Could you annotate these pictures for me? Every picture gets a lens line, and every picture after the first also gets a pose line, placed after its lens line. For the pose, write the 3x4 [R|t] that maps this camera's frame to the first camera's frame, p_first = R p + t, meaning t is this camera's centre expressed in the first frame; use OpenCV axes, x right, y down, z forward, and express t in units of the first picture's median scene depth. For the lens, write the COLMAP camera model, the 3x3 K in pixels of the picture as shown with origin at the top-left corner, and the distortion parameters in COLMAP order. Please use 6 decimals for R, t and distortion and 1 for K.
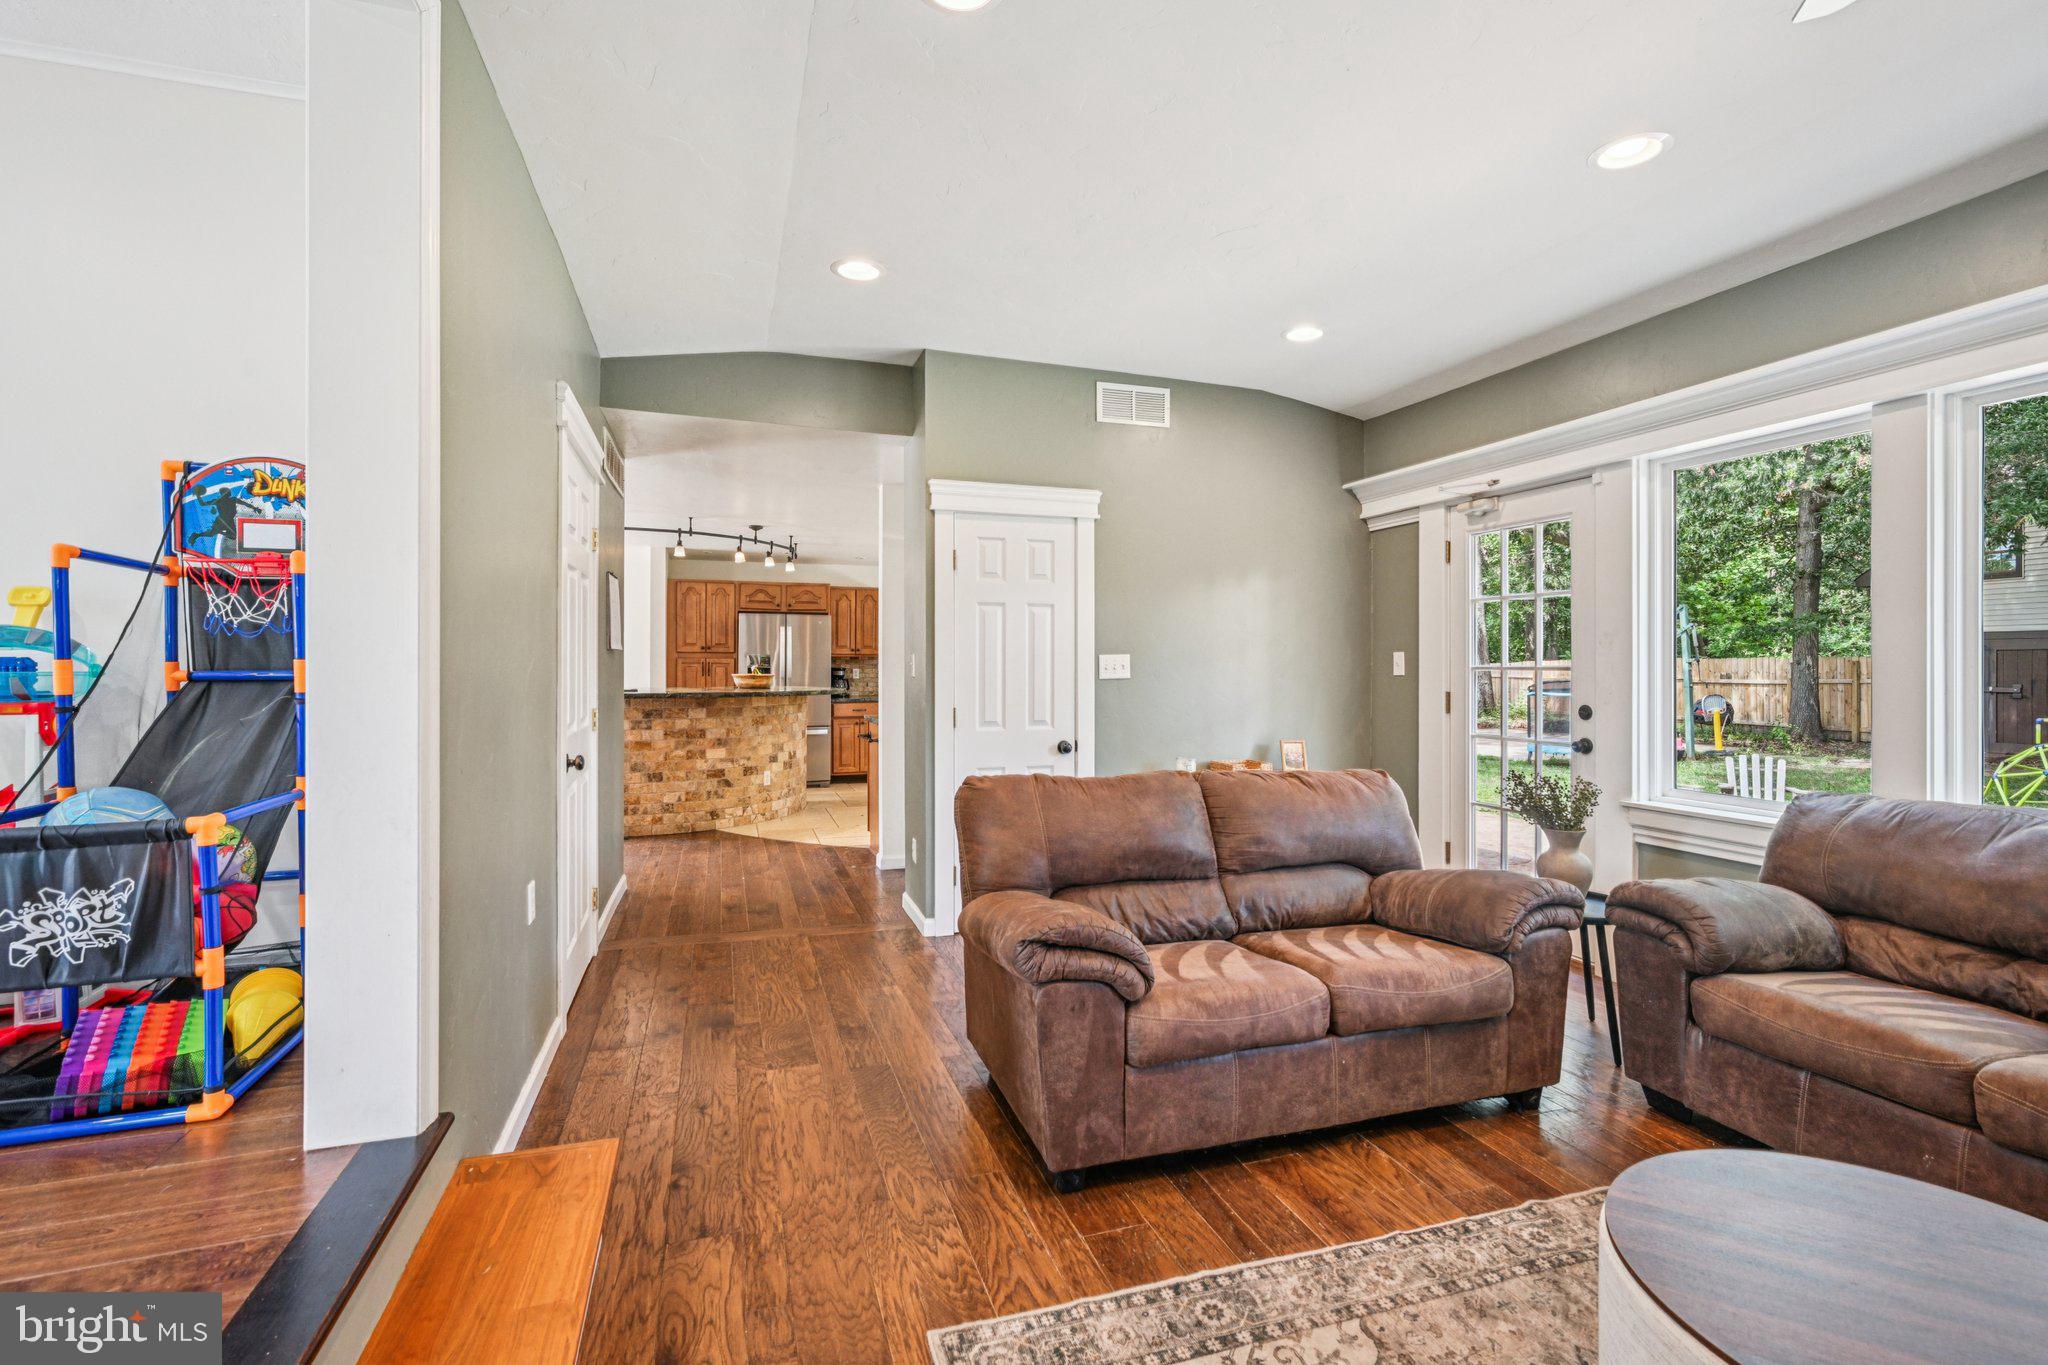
lens RADIAL K [[924.8, 0, 1006.7], [0, 924.8, 672.0], [0, 0, 1]] dist [-0.000824, 0.000302]
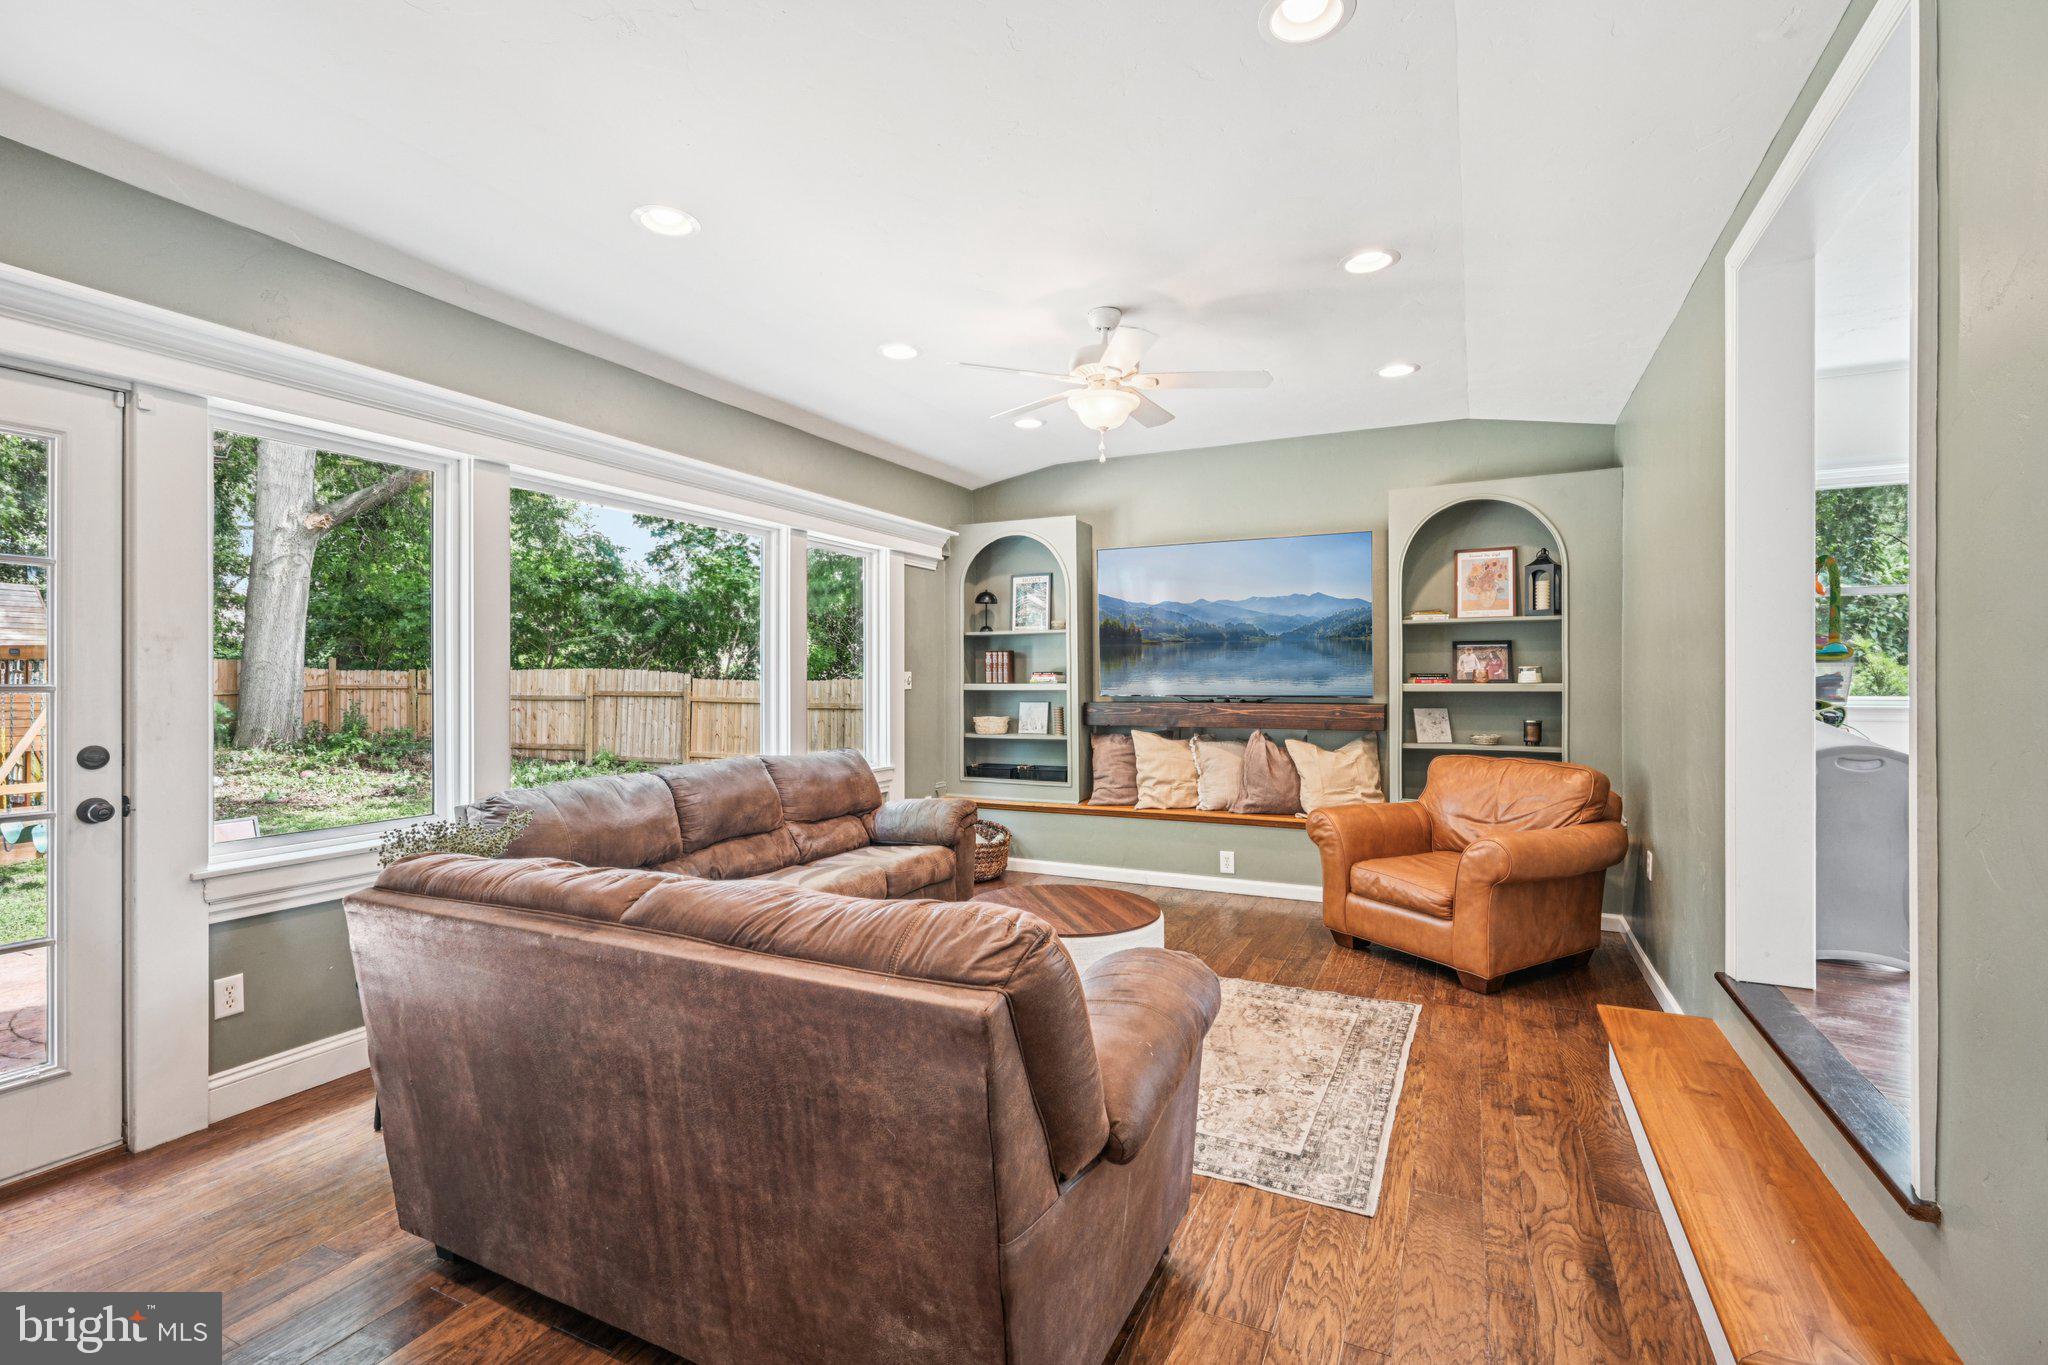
lens RADIAL K [[924.8, 0, 1036.7], [0, 924.8, 682.0], [0, 0, 1]] dist [-0.000824, 0.000302]
pose [[-0.734892, -0.002684, 0.678179, -0.319341], [0.003463, 0.999964, 0.007710, -0.012453], [-0.678175, 0.008014, -0.734856, 1.183636]]
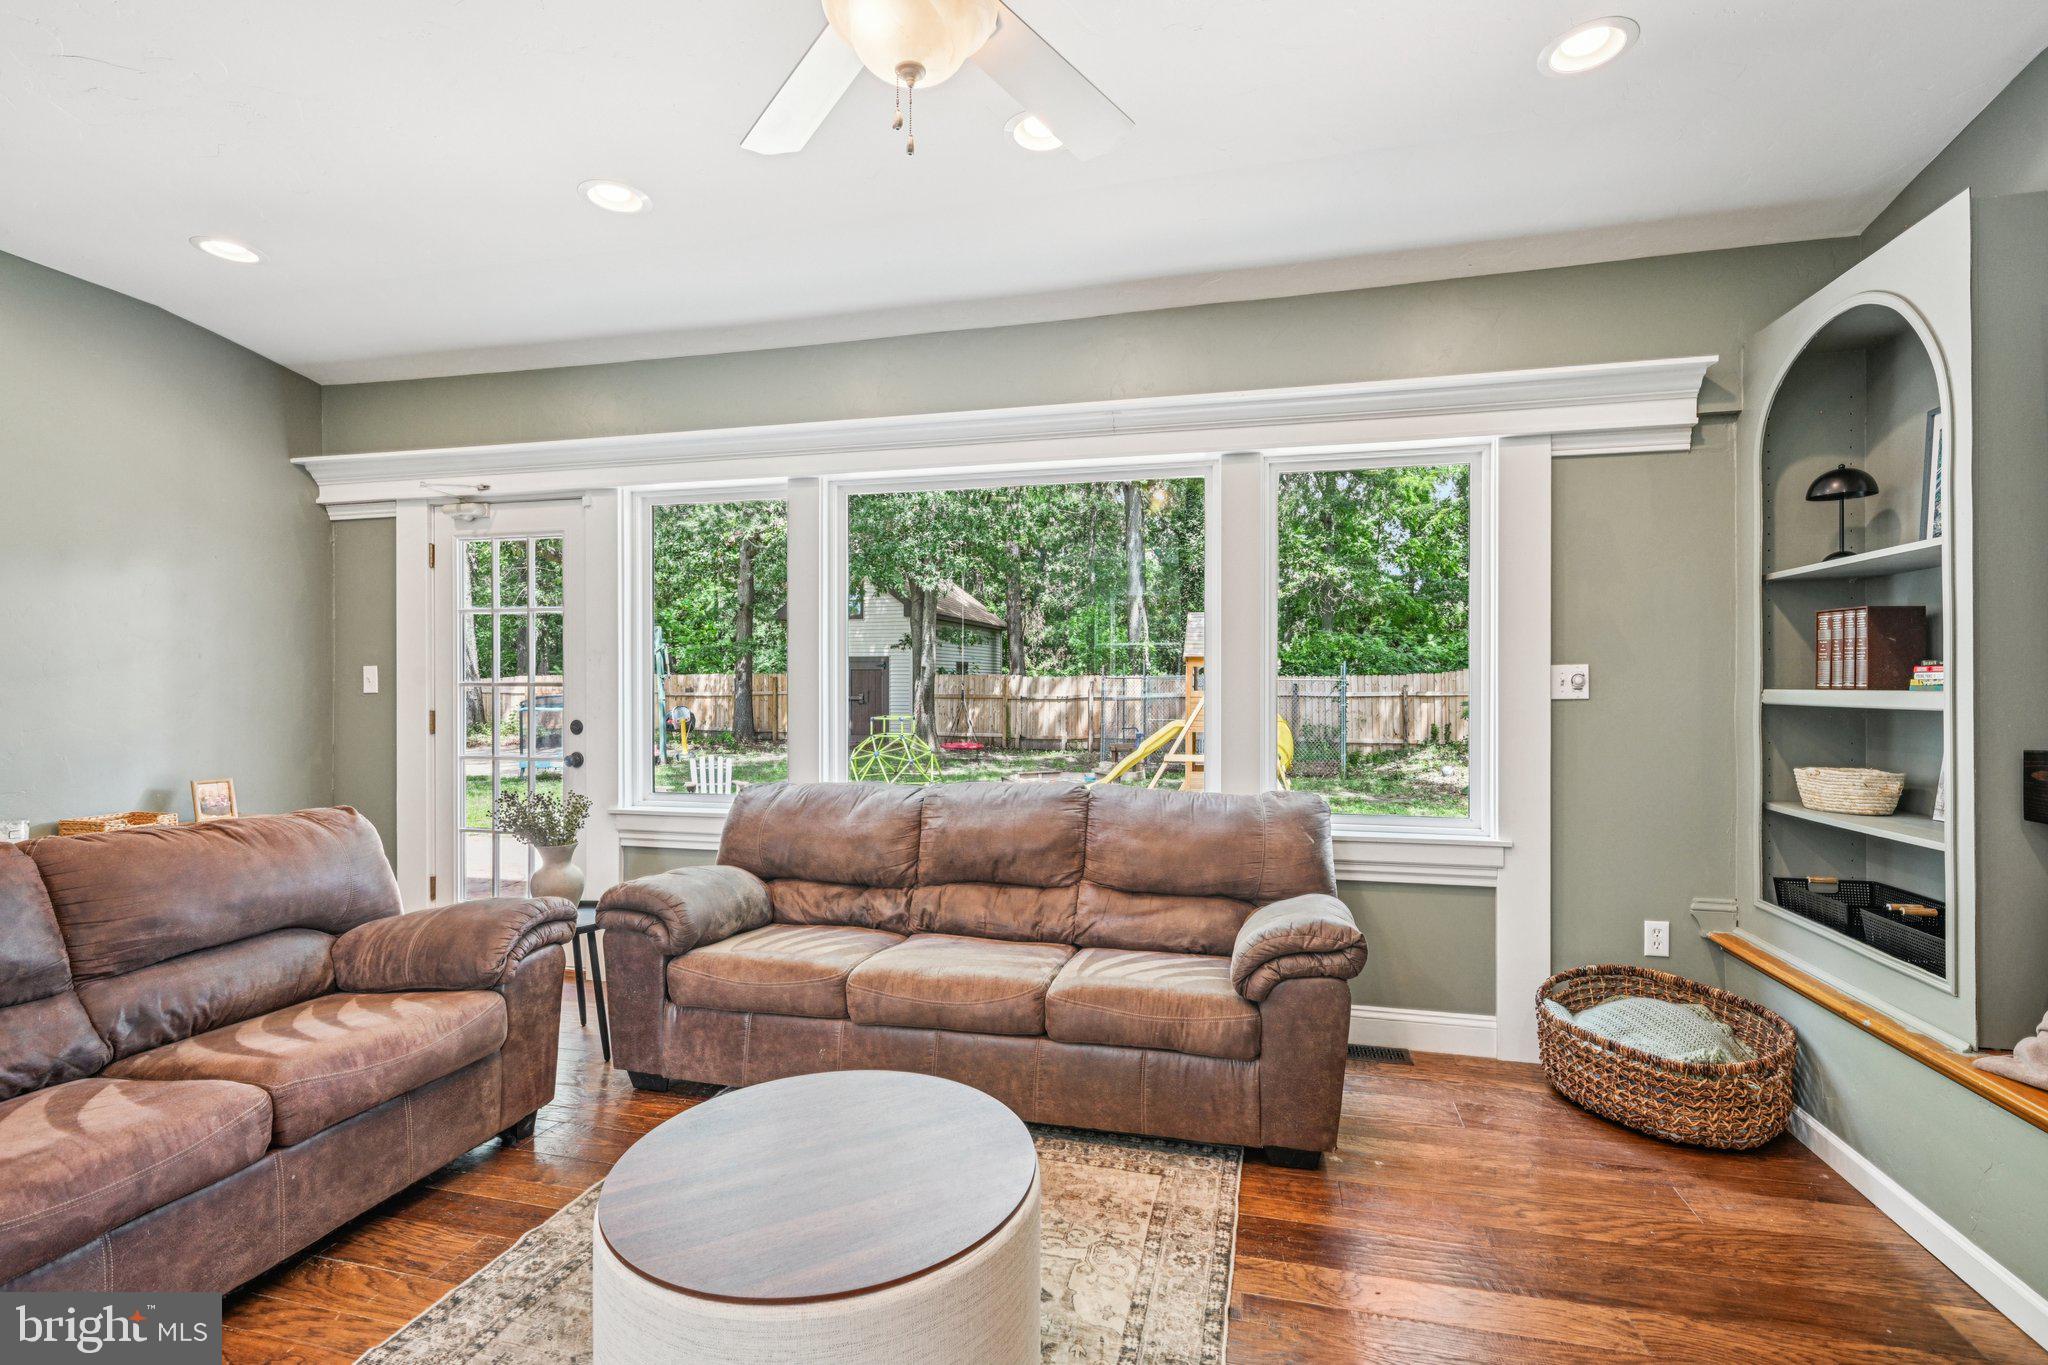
lens RADIAL K [[924.8, 0, 1038.6], [0, 924.8, 680.1], [0, 0, 1]] dist [-0.000824, 0.000302]
pose [[0.518707, -0.001304, 0.854951, 0.015265], [0.004794, 0.999988, -0.001384, -0.005096], [-0.854939, 0.004817, 0.518707, 0.030397]]
